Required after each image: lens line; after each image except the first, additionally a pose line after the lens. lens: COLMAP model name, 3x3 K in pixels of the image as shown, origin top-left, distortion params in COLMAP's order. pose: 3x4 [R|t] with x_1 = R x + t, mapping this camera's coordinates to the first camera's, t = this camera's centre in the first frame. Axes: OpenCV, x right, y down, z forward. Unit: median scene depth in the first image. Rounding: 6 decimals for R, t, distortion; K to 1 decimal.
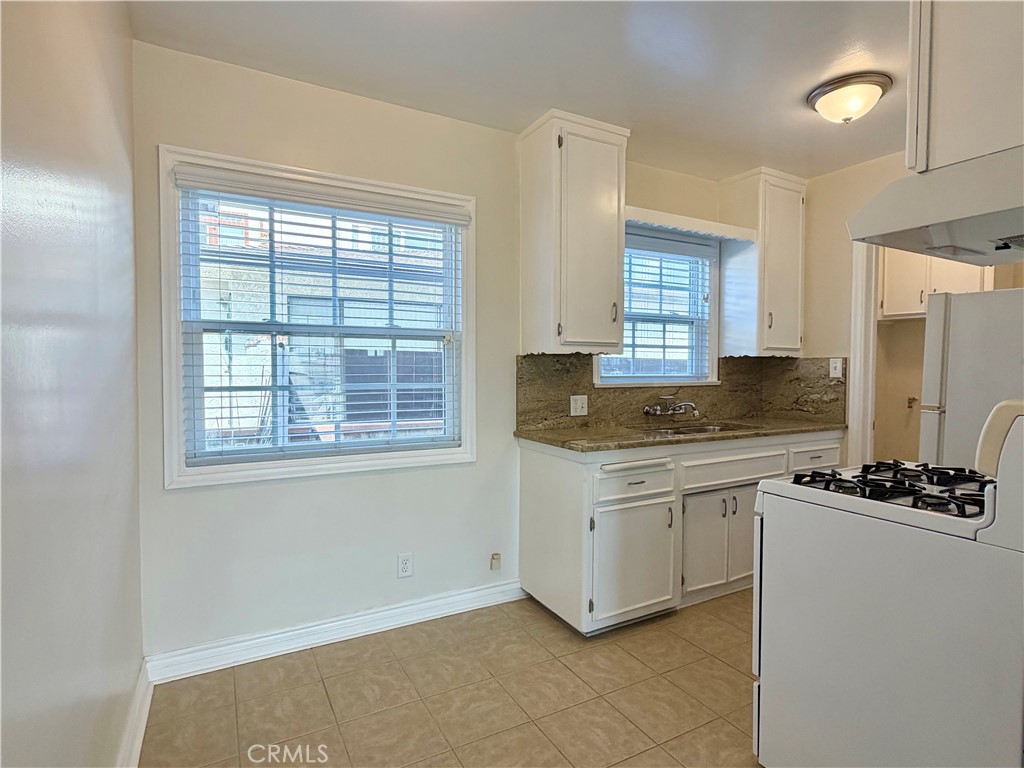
lens RADIAL K [[543.3, 0, 512.0], [0, 543.3, 384.0], [0, 0, 1]] dist [0.000832, 0.000034]
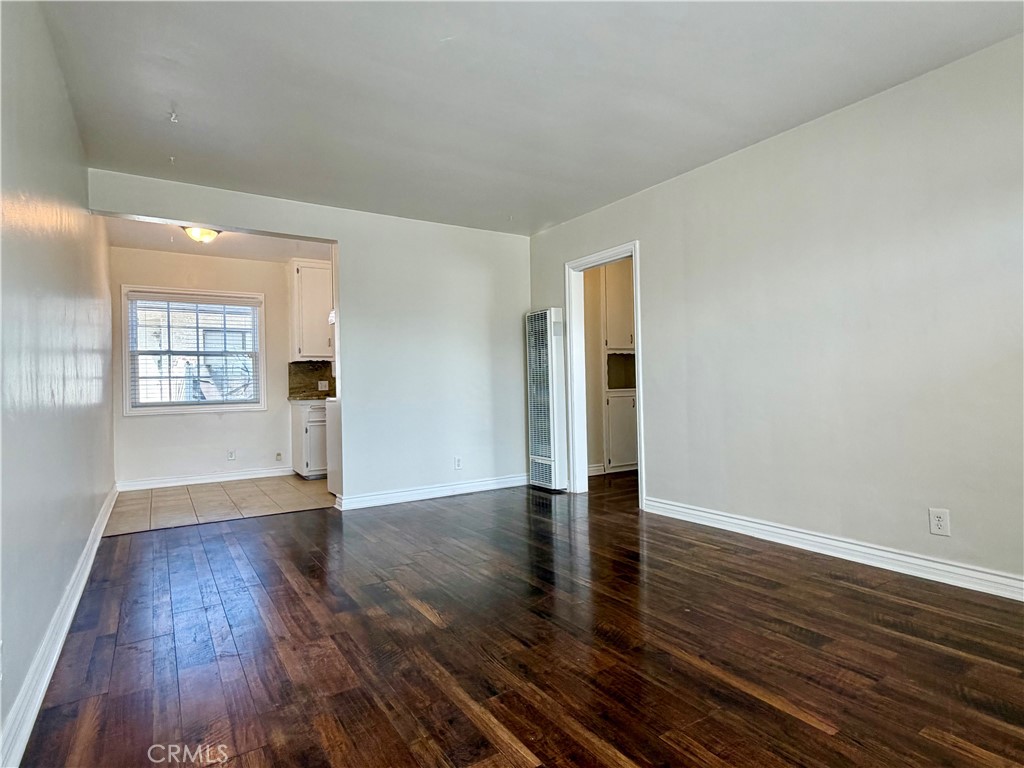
lens RADIAL K [[543.3, 0, 512.0], [0, 543.3, 384.0], [0, 0, 1]] dist [0.000832, 0.000034]
pose [[0.997460, -0.027595, 0.065661, 0.794043], [0.030292, 0.998723, -0.040436, 0.155285], [-0.064461, 0.042322, 0.997022, -1.298272]]
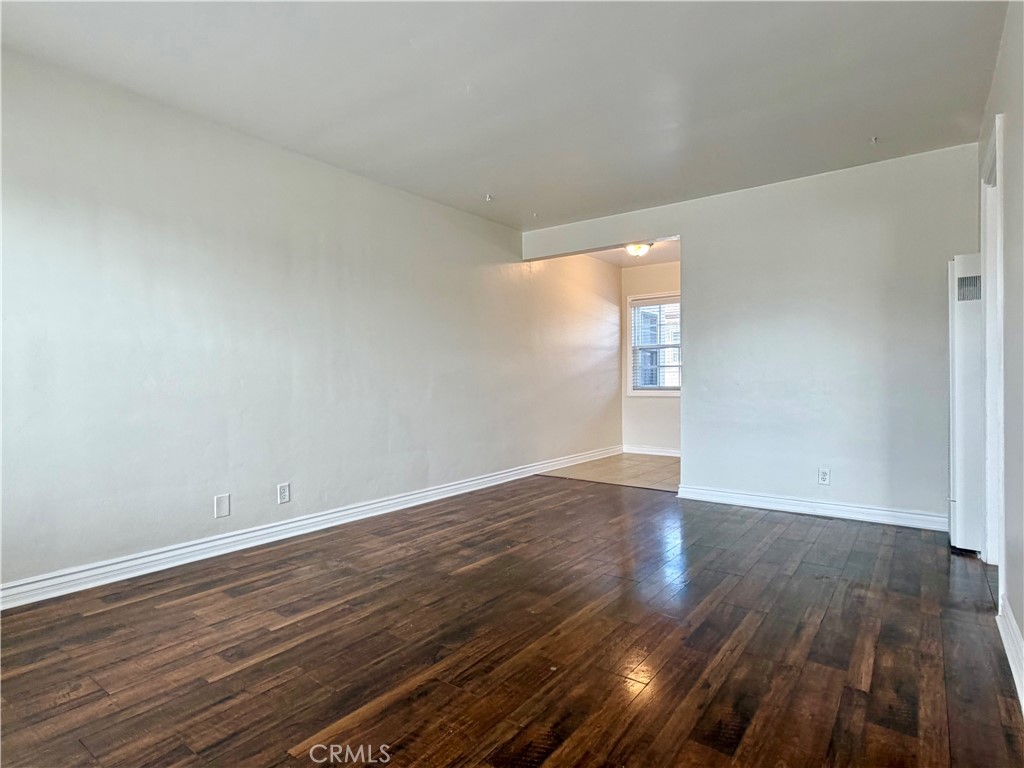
lens RADIAL K [[547.0, 0, 516.4], [0, 547.0, 381.5], [0, 0, 1]] dist [-0.003344, -0.000818]
pose [[0.419237, -0.004139, -0.907867, 1.671351], [-0.026329, 0.999514, -0.016714, 0.136108], [0.907495, 0.030910, 0.418924, -0.820150]]
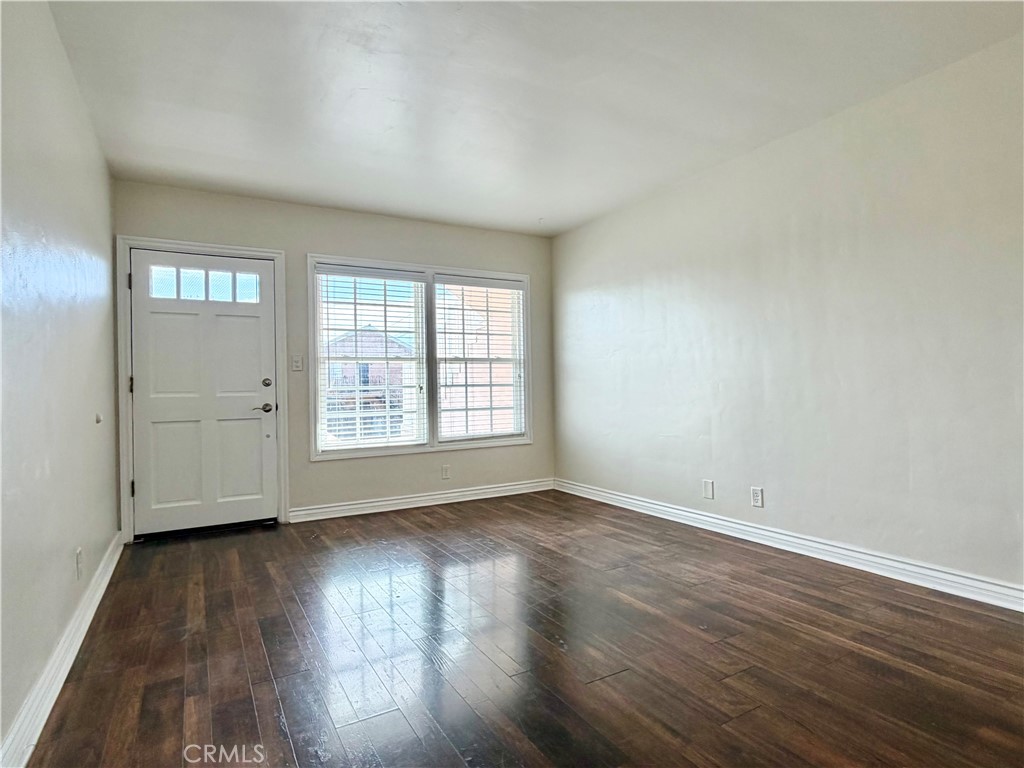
lens RADIAL K [[559.7, 0, 514.6], [0, 559.7, 384.4], [0, 0, 1]] dist [-0.000744, -0.000994]
pose [[-0.999709, 0.015669, -0.018363, 0.911988], [0.015100, 0.999413, 0.030751, 0.082840], [0.018834, 0.030465, -0.999358, 0.438095]]
